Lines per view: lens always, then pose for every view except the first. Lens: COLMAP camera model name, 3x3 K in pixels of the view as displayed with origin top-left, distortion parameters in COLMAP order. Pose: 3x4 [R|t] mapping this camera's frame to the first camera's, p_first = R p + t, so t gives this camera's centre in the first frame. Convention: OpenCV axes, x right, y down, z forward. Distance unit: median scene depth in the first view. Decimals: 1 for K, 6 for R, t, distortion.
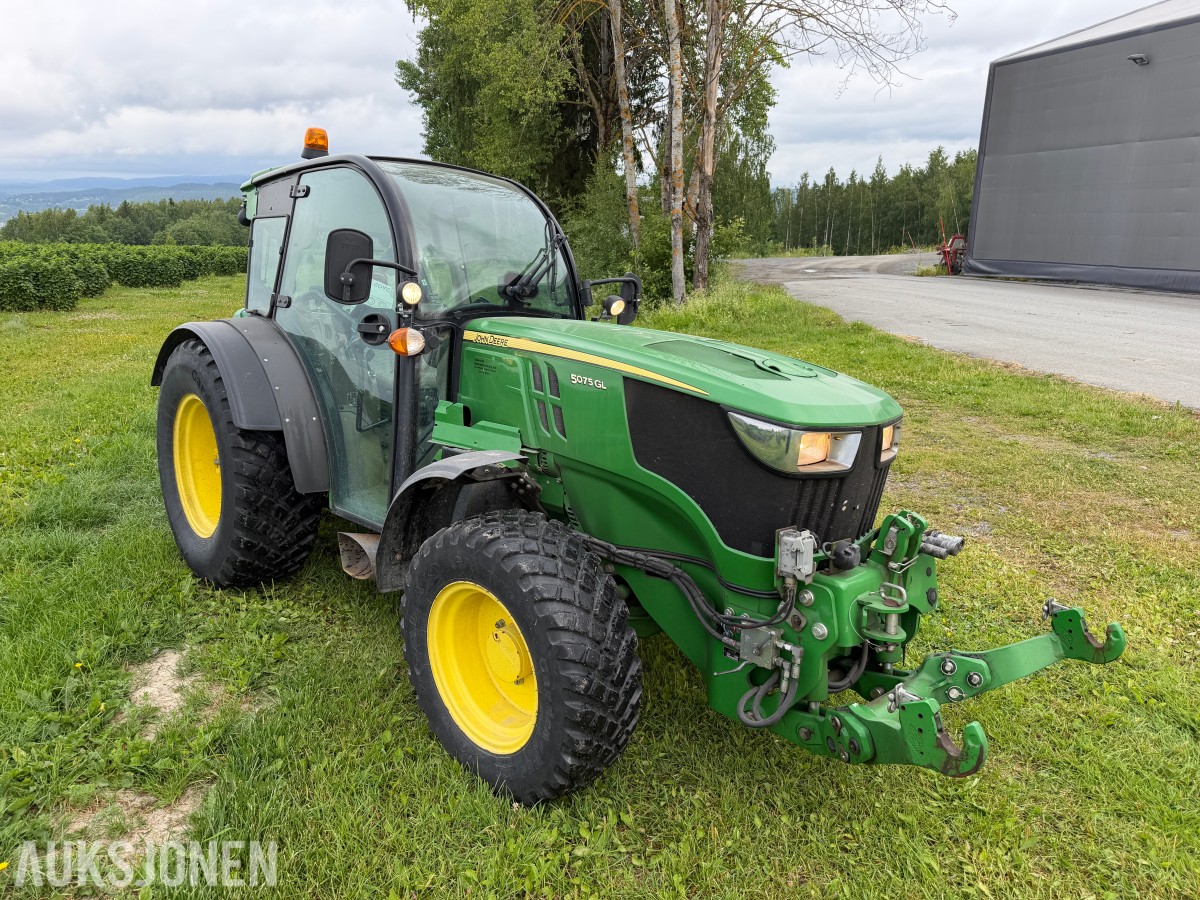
lens RADIAL K [[833.3, 0, 593.9], [0, 833.3, 454.1], [0, 0, 1]] dist [0.012859, -0.029238]
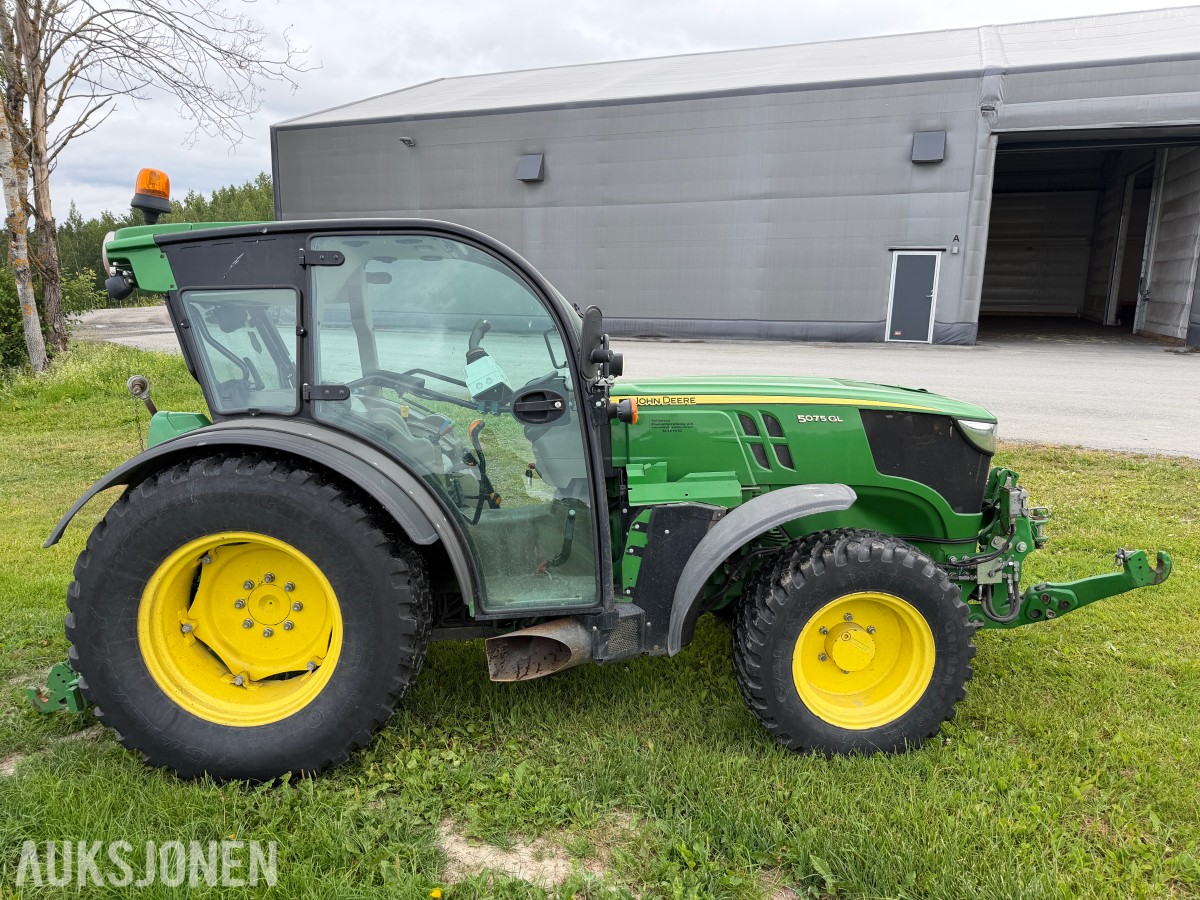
lens RADIAL K [[833.3, 0, 593.9], [0, 833.3, 454.1], [0, 0, 1]] dist [0.012859, -0.029238]
pose [[0.651968, -0.153149, 0.742619, -0.813174], [0.194694, 0.980366, 0.031252, -0.098281], [-0.732824, 0.124208, 0.668985, 0.291264]]
